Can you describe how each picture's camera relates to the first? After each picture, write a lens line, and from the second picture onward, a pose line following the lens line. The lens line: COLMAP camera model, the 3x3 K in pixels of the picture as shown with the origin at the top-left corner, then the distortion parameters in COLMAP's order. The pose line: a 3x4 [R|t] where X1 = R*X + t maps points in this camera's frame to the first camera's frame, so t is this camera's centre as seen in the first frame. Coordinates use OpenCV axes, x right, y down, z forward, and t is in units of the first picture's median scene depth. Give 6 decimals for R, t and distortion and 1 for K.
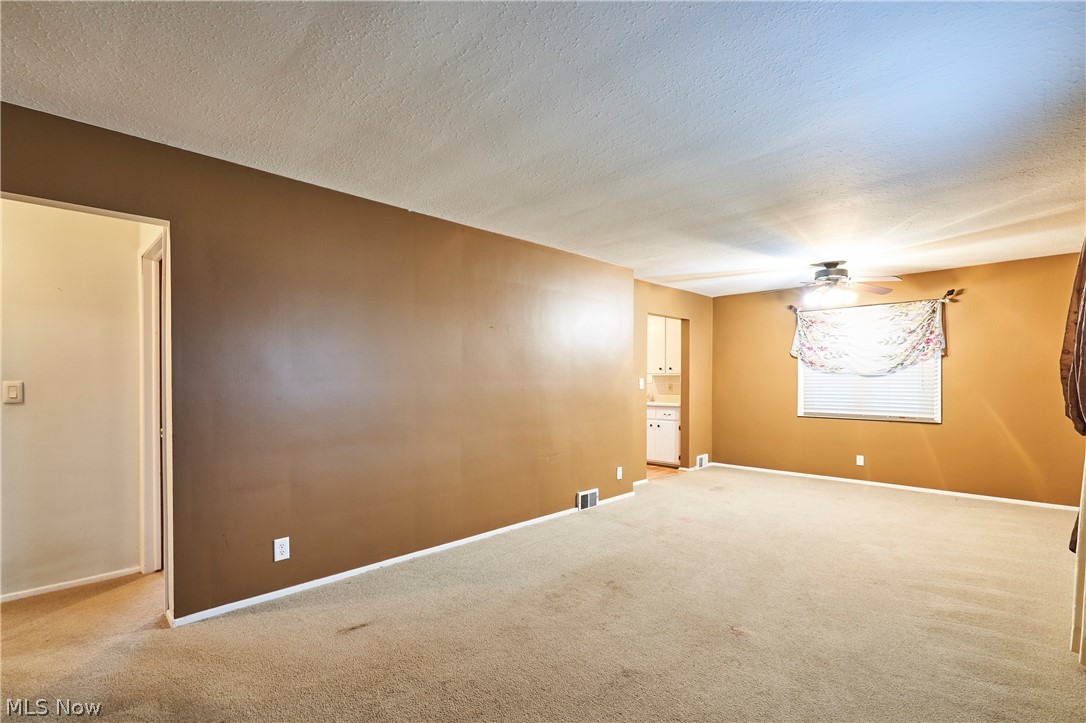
lens RADIAL K [[504.2, 0, 542.6], [0, 504.2, 383.2], [0, 0, 1]] dist [-0.001013, 0.001045]
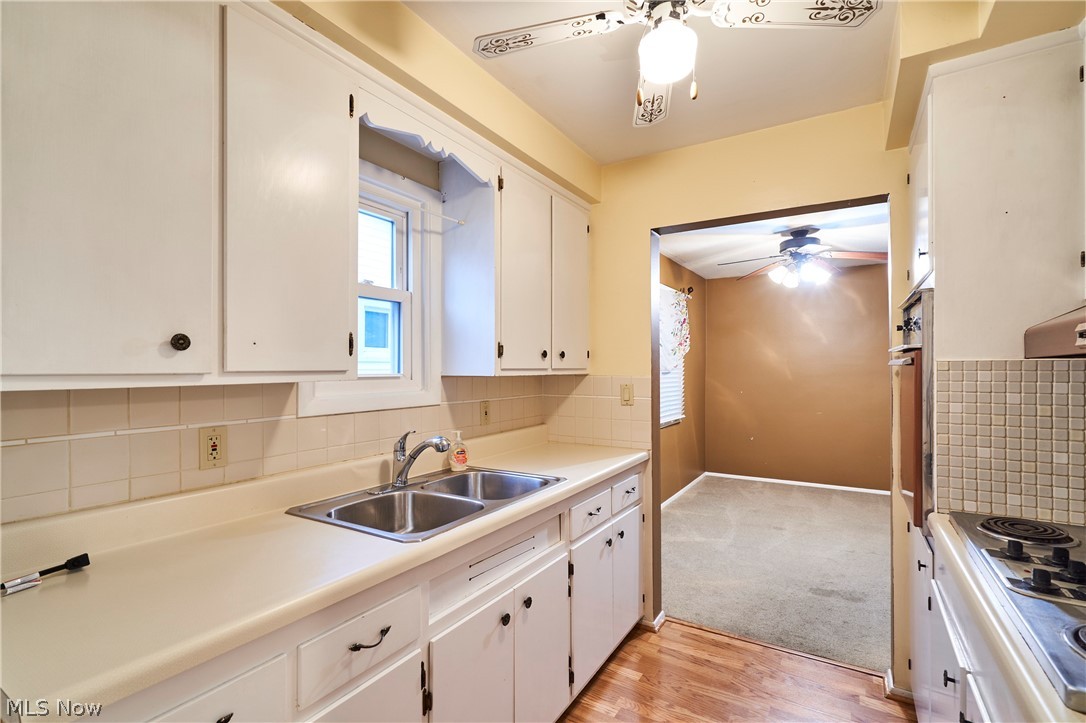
lens RADIAL K [[504.2, 0, 543.0], [0, 504.2, 363.8], [0, 0, 1]] dist [-0.001013, 0.001045]
pose [[-0.228770, 0.005529, 0.973465, -0.088508], [0.008477, 0.999957, -0.003687, -0.028117], [-0.973444, 0.007409, -0.228807, 1.403378]]
